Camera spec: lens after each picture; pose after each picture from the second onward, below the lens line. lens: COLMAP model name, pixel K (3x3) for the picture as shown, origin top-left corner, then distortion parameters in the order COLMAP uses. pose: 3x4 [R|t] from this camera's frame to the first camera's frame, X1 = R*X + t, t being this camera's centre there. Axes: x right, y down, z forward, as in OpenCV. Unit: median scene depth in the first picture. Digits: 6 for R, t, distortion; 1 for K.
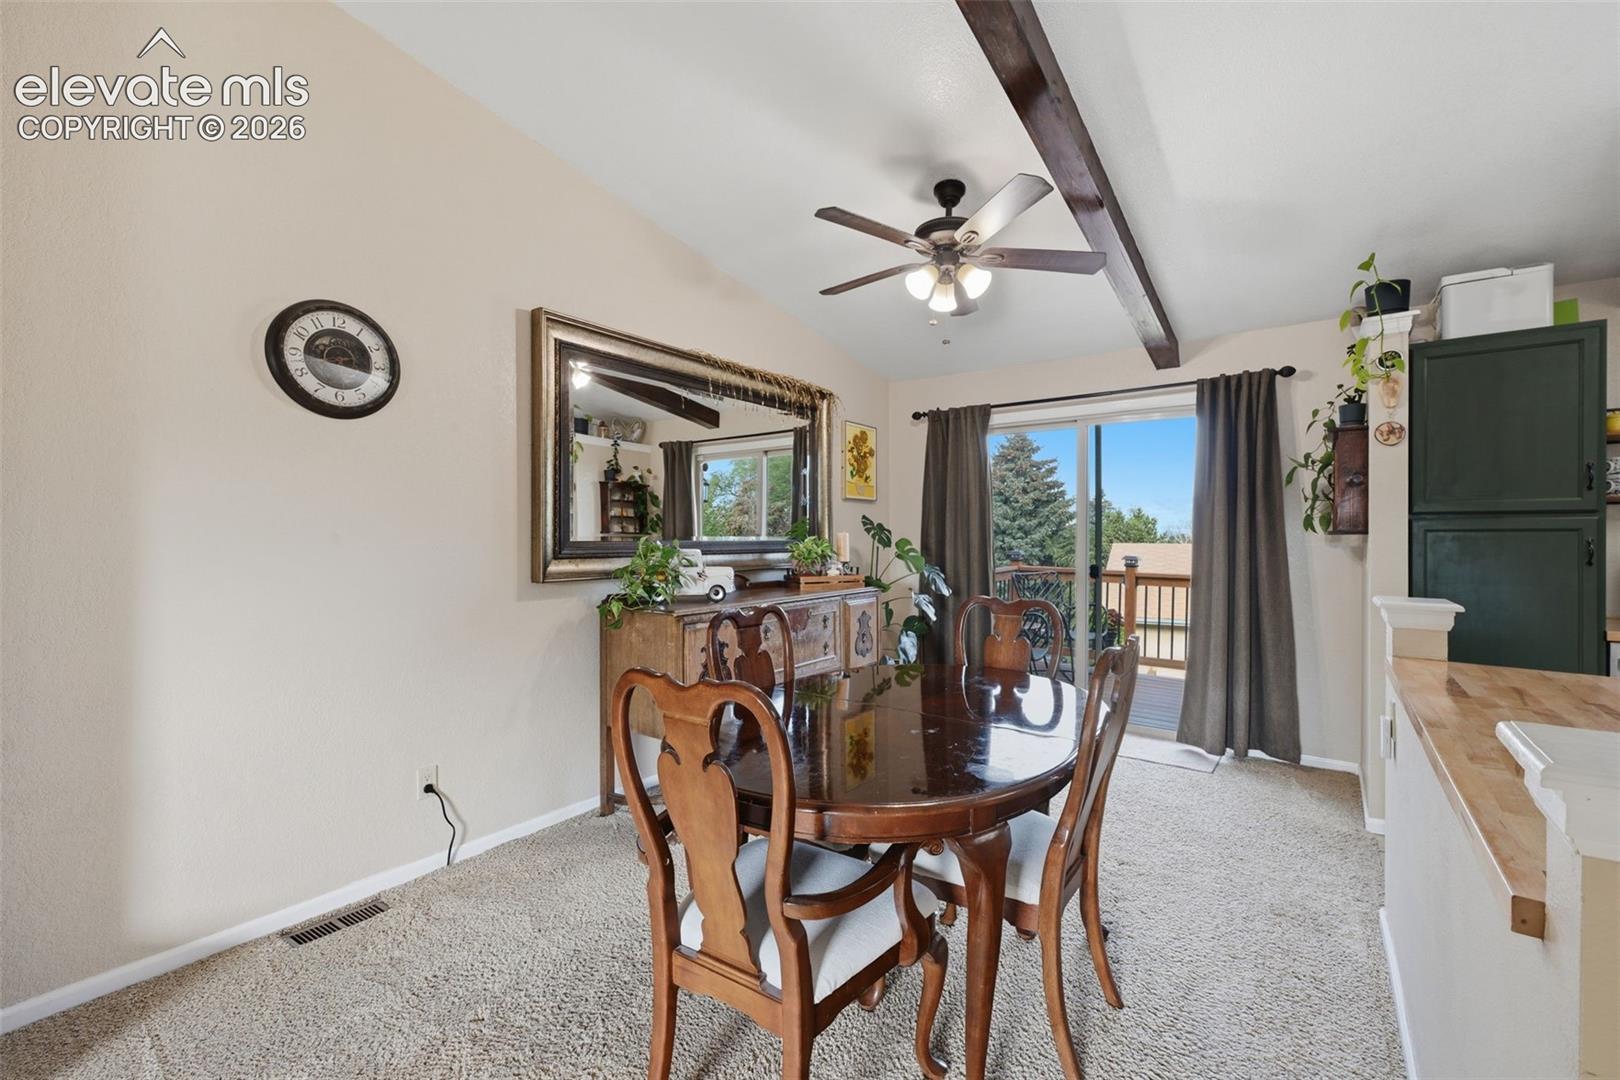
lens RADIAL K [[684.3, 0, 804.0], [0, 684.3, 545.9], [0, 0, 1]] dist [0.004859, -0.000433]
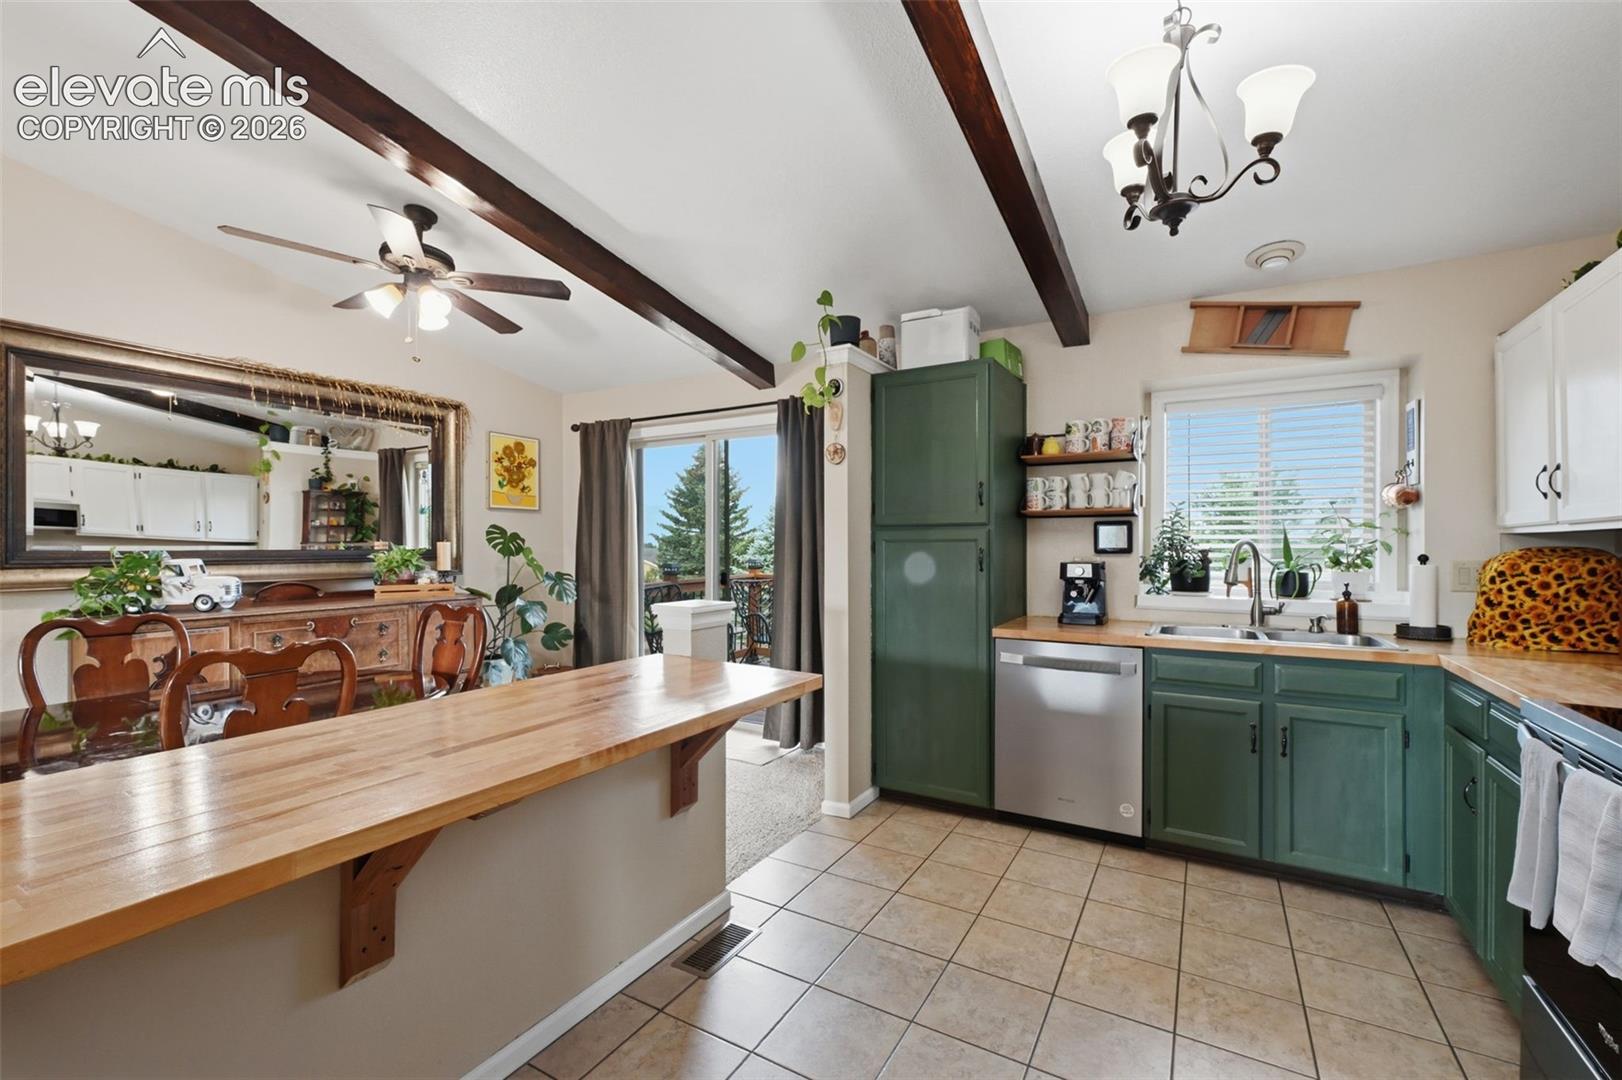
lens RADIAL K [[676.2, 0, 817.2], [0, 676.2, 546.9], [0, 0, 1]] dist [0.000850, 0.000164]
pose [[0.993496, -0.000367, 0.113868, 0.450953], [0.001776, 0.999923, -0.012279, 0.001374], [-0.113855, 0.012402, 0.993420, -0.053289]]
